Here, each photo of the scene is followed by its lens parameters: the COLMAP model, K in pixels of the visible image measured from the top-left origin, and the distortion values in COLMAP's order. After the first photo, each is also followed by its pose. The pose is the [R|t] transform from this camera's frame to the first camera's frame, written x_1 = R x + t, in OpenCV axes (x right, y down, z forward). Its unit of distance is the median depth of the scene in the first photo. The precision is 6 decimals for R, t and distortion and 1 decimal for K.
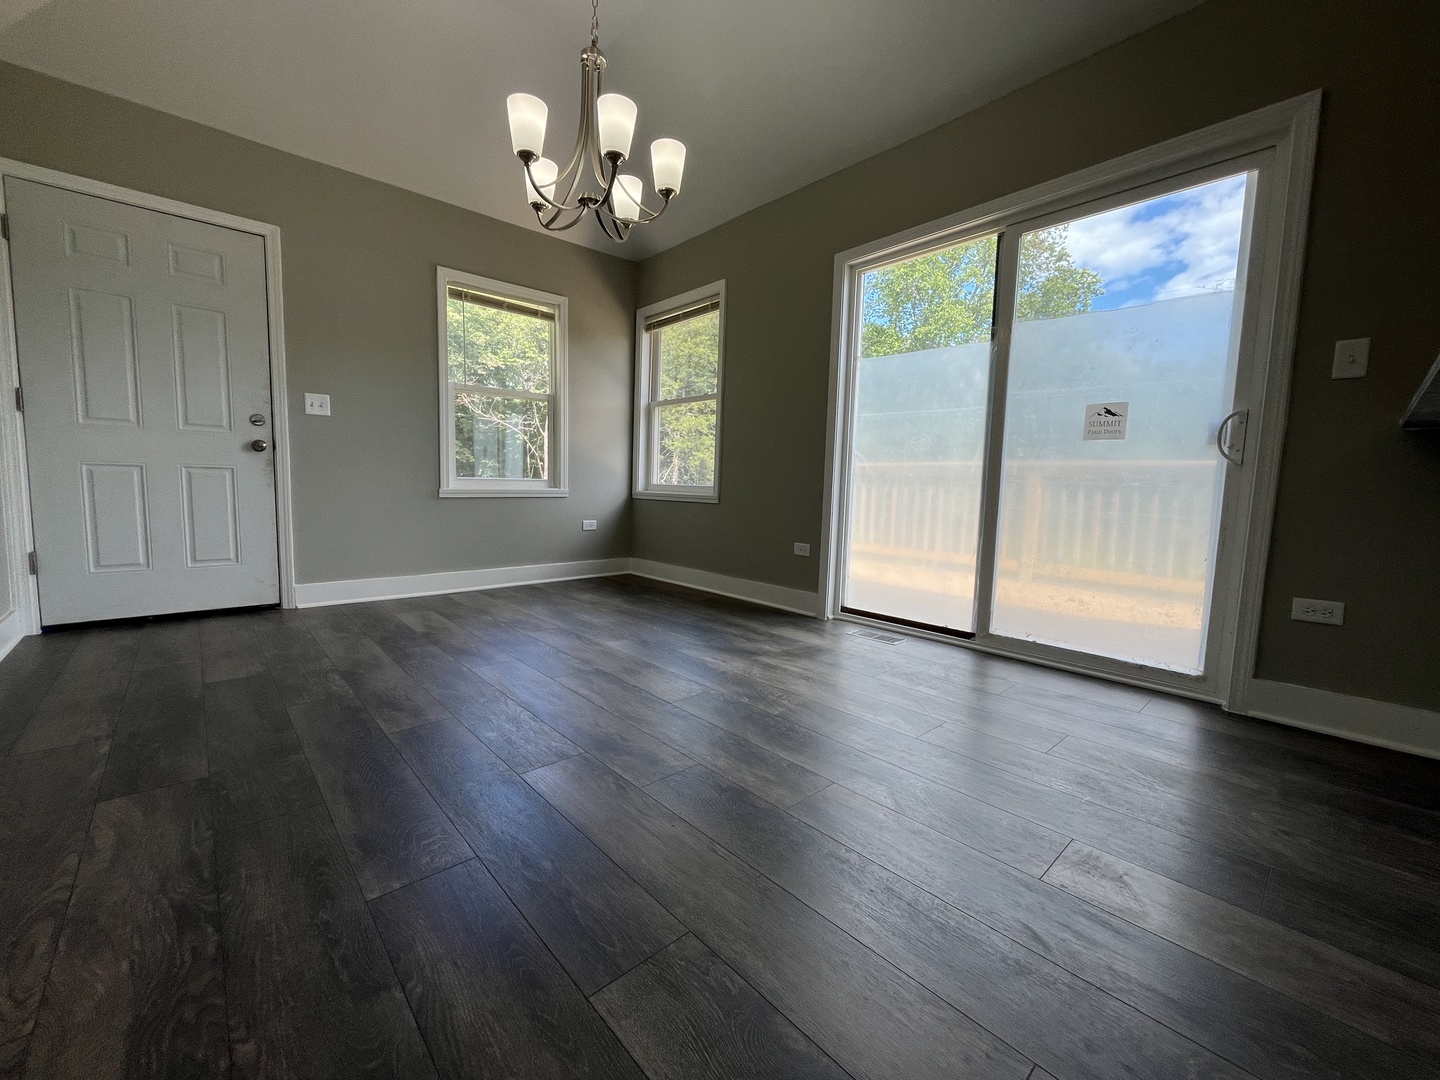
lens RADIAL K [[586.2, 0, 715.5], [0, 586.2, 540.7], [0, 0, 1]] dist [0.001680, 0.000239]
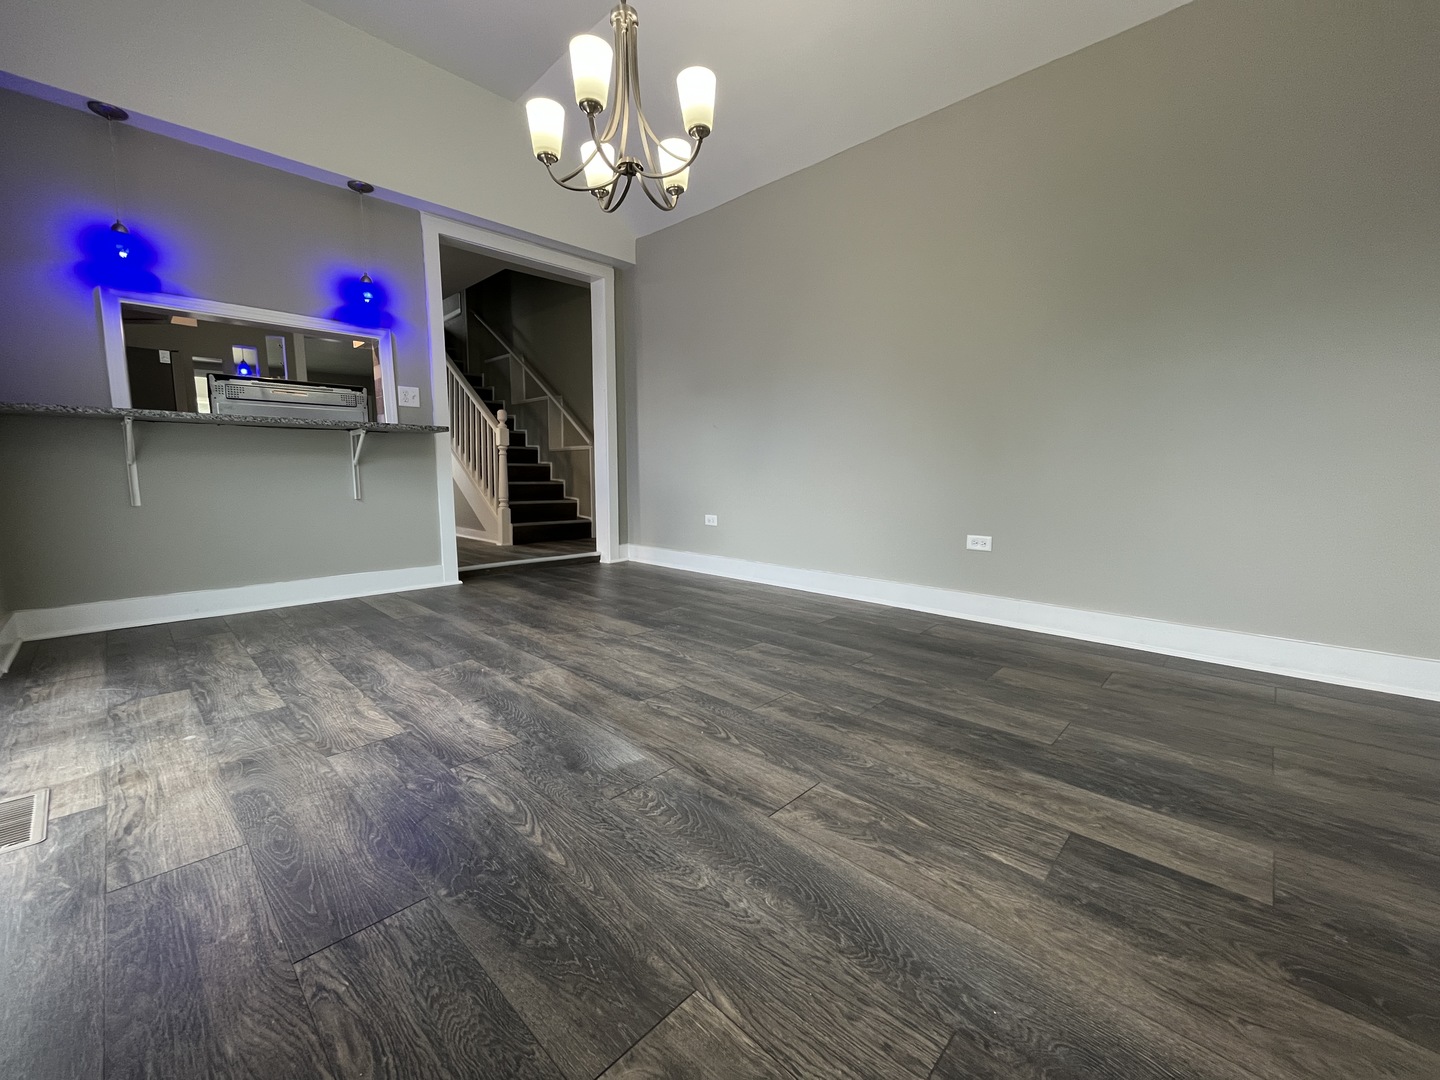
lens RADIAL K [[586.2, 0, 715.5], [0, 586.2, 540.7], [0, 0, 1]] dist [0.001680, 0.000239]
pose [[-0.997264, -0.015719, -0.072234, -0.247146], [-0.031052, 0.975823, 0.216344, -0.171112], [0.067087, 0.217995, -0.973641, 1.749484]]
